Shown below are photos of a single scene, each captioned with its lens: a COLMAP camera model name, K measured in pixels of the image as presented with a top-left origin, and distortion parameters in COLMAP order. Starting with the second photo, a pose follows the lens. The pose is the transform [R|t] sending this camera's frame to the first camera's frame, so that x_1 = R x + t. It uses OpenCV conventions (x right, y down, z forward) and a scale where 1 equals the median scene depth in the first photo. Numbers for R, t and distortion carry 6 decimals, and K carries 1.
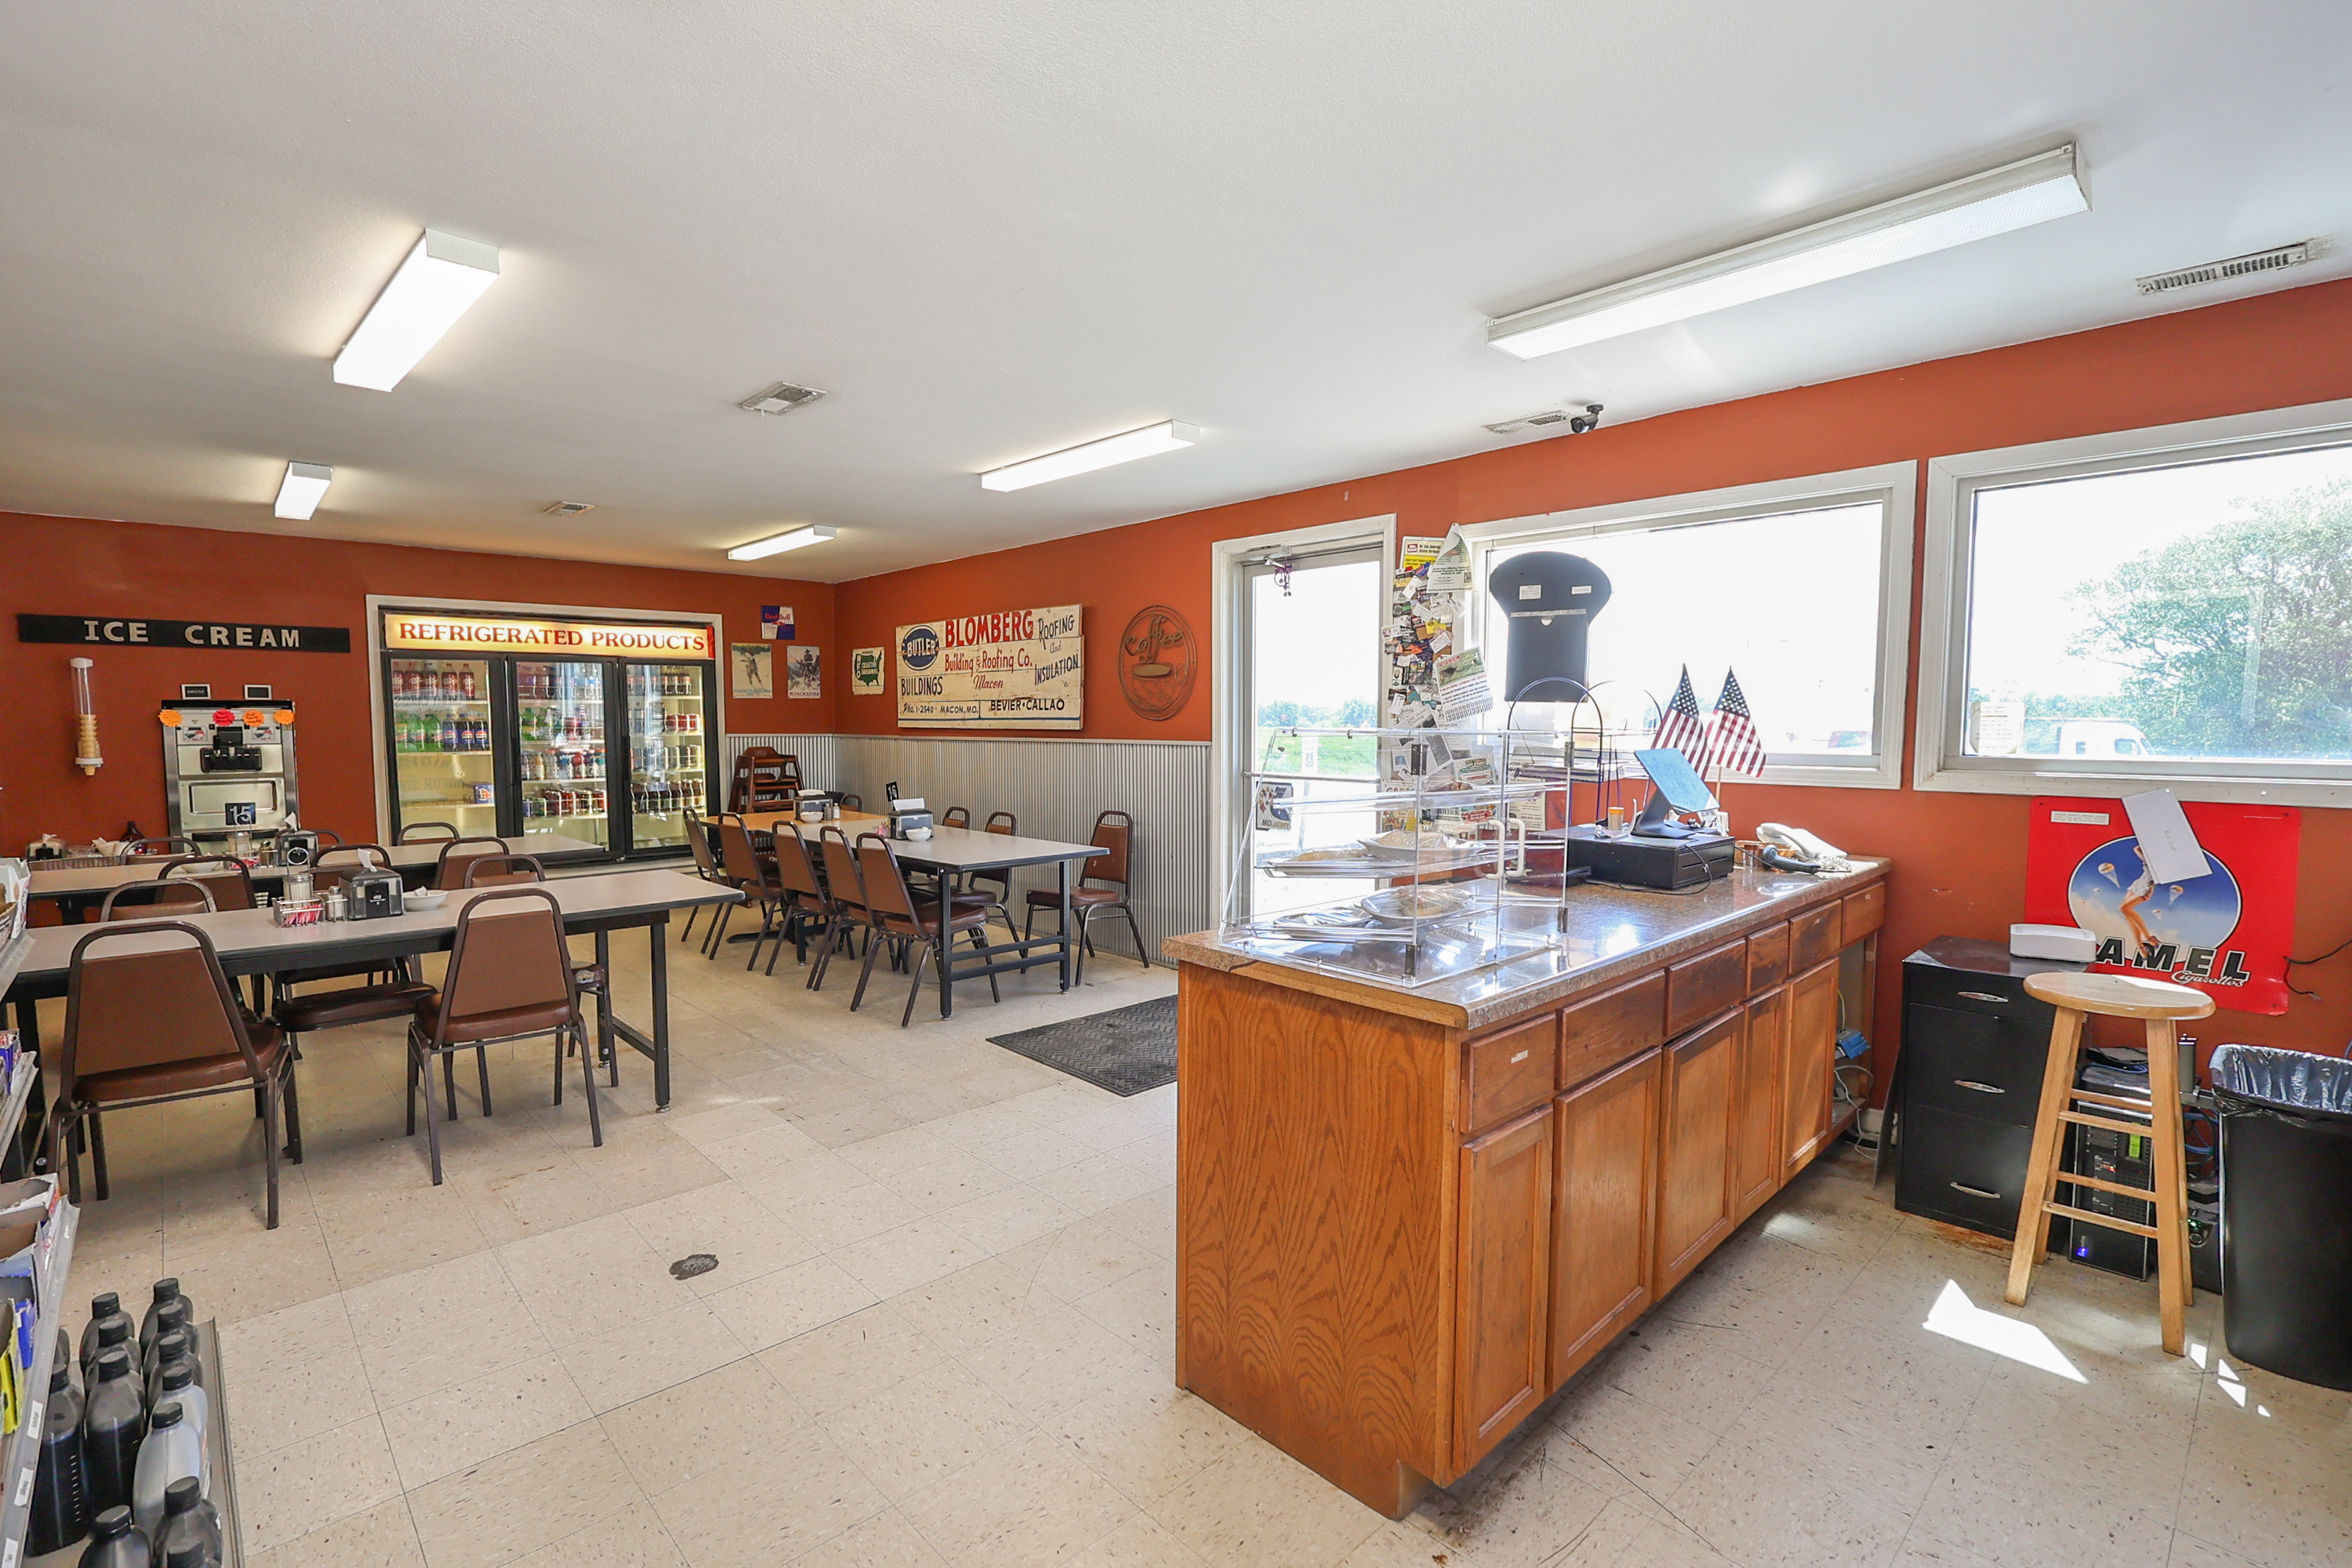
lens RADIAL K [[1102.1, 0, 1182.7], [0, 1102.1, 792.1], [0, 0, 1]] dist [0.000174, -0.000449]
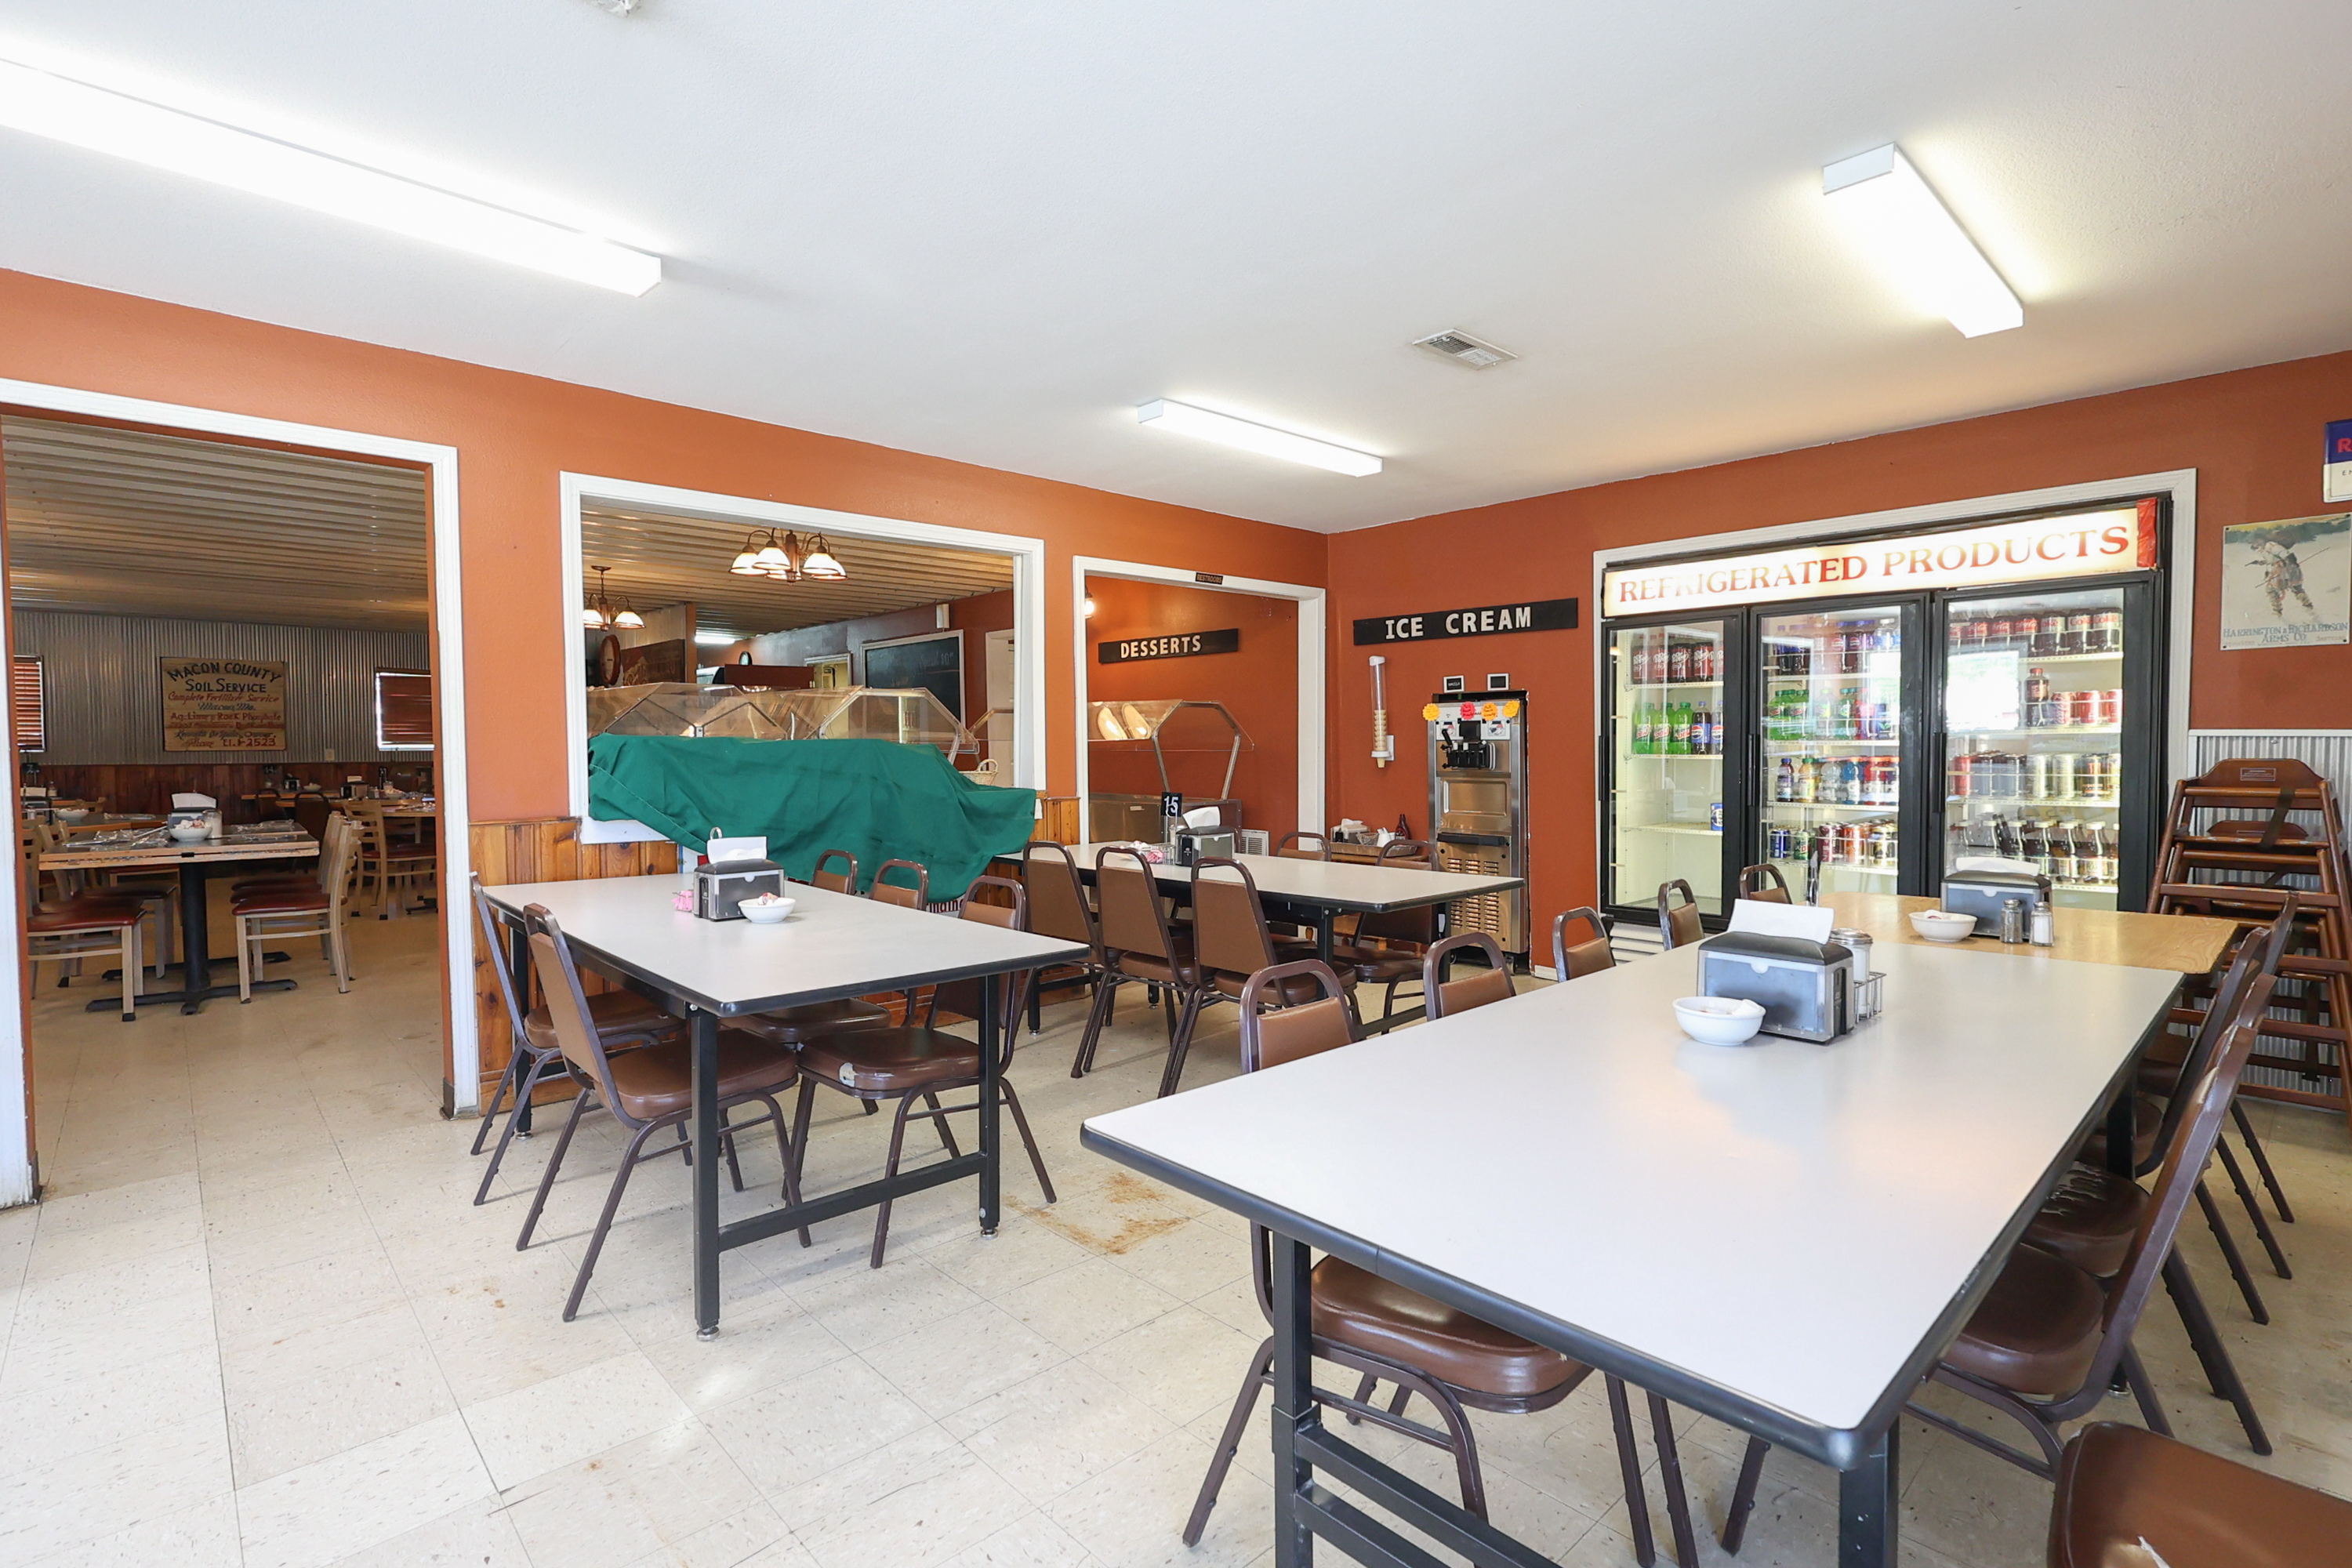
lens RADIAL K [[1102.1, 0, 1178.2], [0, 1102.1, 786.7], [0, 0, 1]] dist [0.000174, -0.000449]
pose [[-0.007777, 0.039919, -0.999173, 0.058549], [-0.068127, 0.996860, 0.040356, -0.024538], [0.997646, 0.068385, -0.005033, 0.756342]]
